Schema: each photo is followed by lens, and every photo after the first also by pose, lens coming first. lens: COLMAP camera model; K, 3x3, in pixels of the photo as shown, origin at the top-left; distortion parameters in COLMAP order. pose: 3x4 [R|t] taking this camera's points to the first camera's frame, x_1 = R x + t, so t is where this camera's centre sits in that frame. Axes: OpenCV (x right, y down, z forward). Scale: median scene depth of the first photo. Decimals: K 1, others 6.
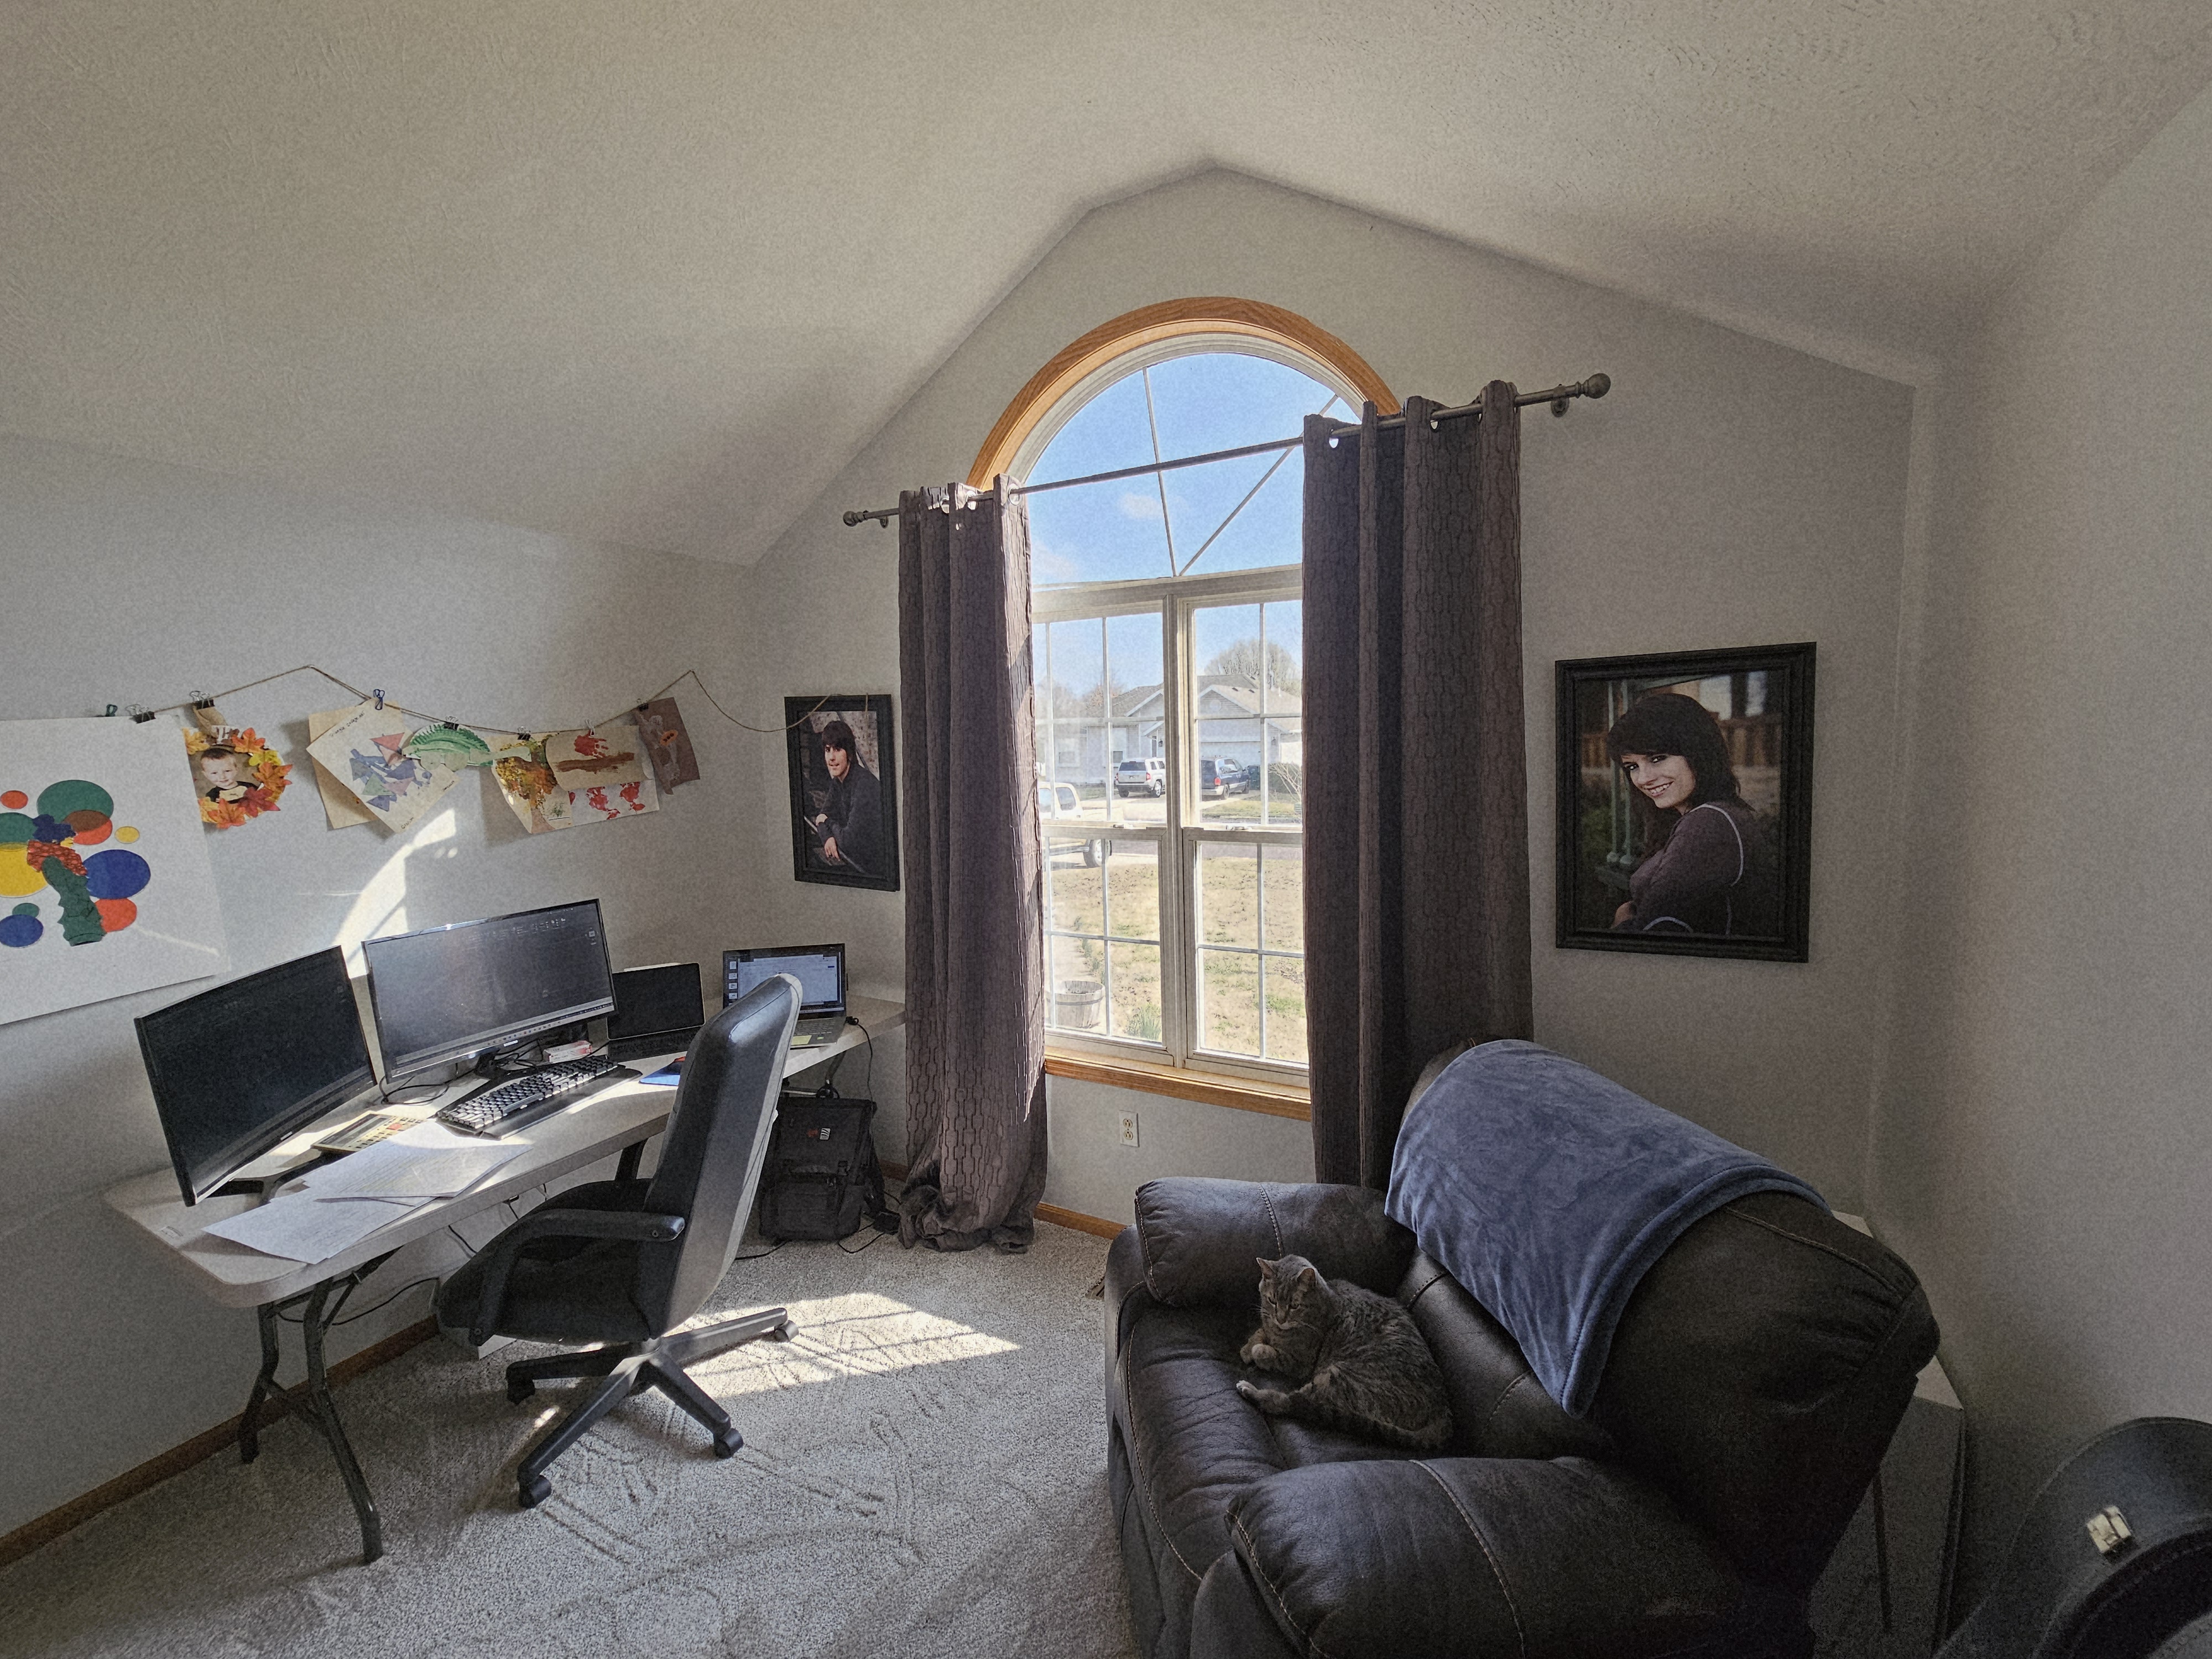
lens RADIAL K [[896.4, 0, 1111.4], [0, 896.4, 821.1], [0, 0, 1]] dist [0.000487, -0.000291]
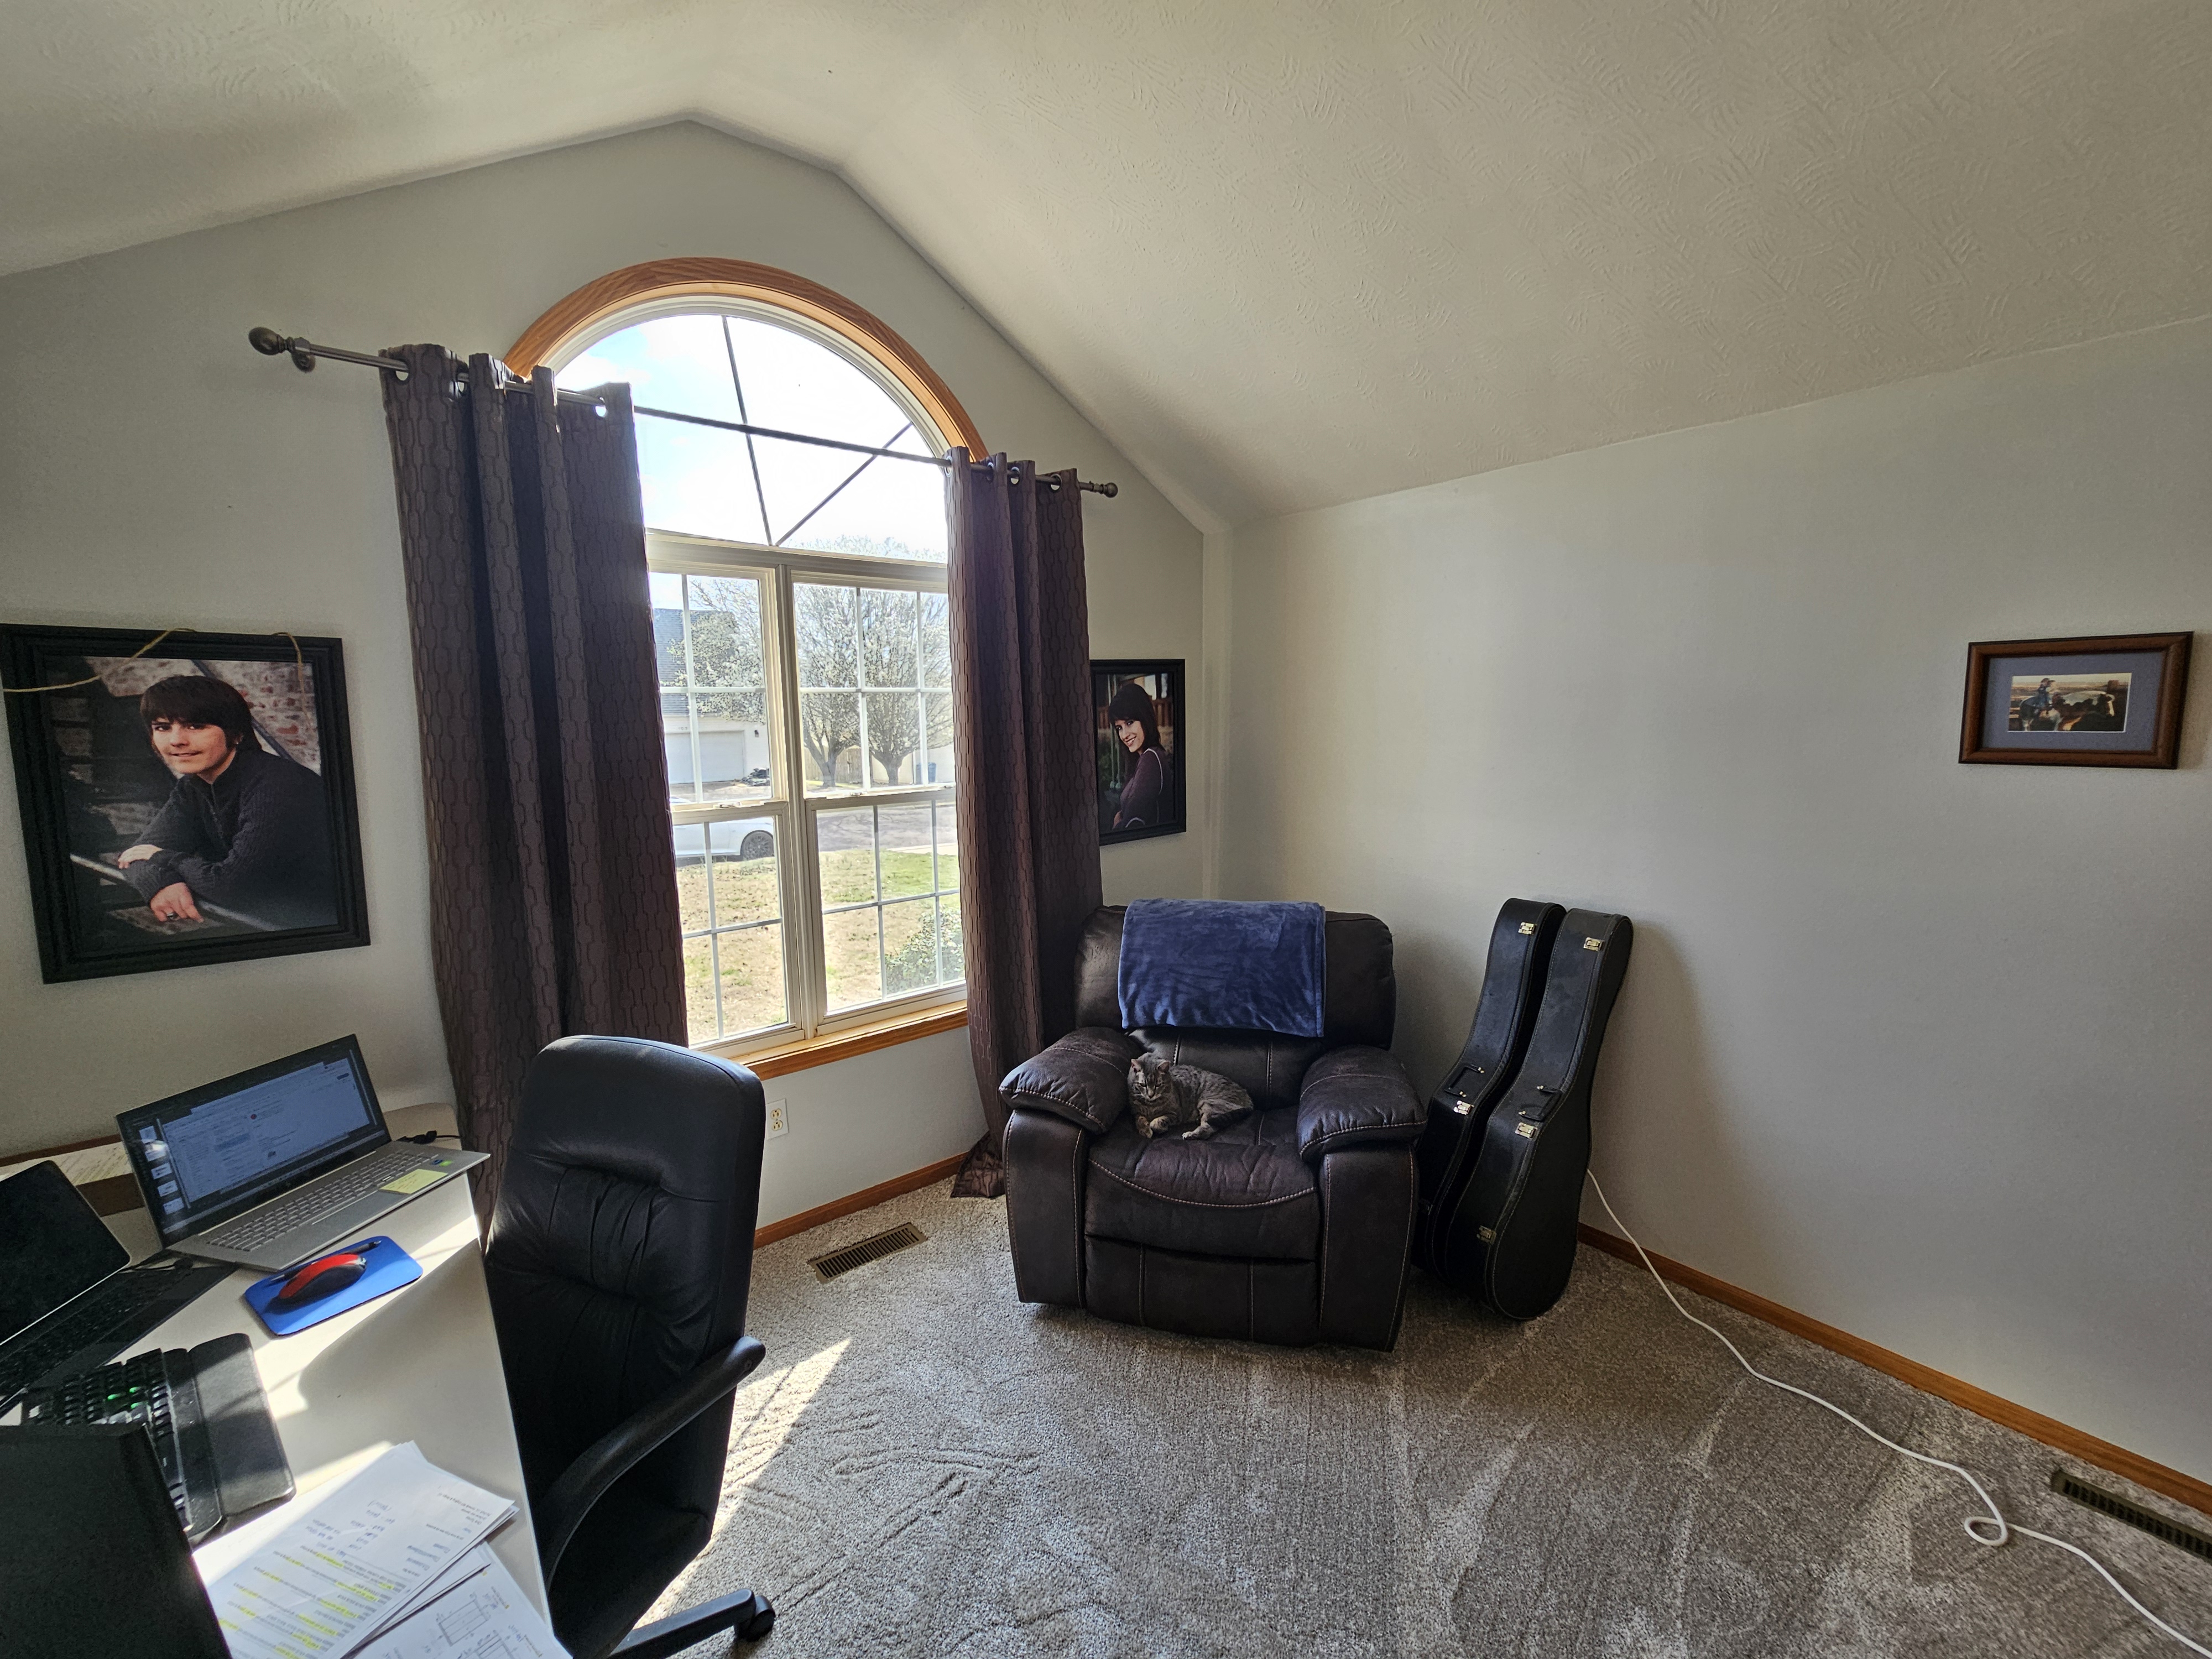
lens RADIAL K [[896.4, 0, 1111.4], [0, 896.4, 821.1], [0, 0, 1]] dist [0.000487, -0.000291]
pose [[0.393867, -0.101270, 0.913571, -0.845238], [0.094860, 0.993083, 0.069187, -0.005920], [-0.914259, 0.059411, 0.400750, 0.335687]]
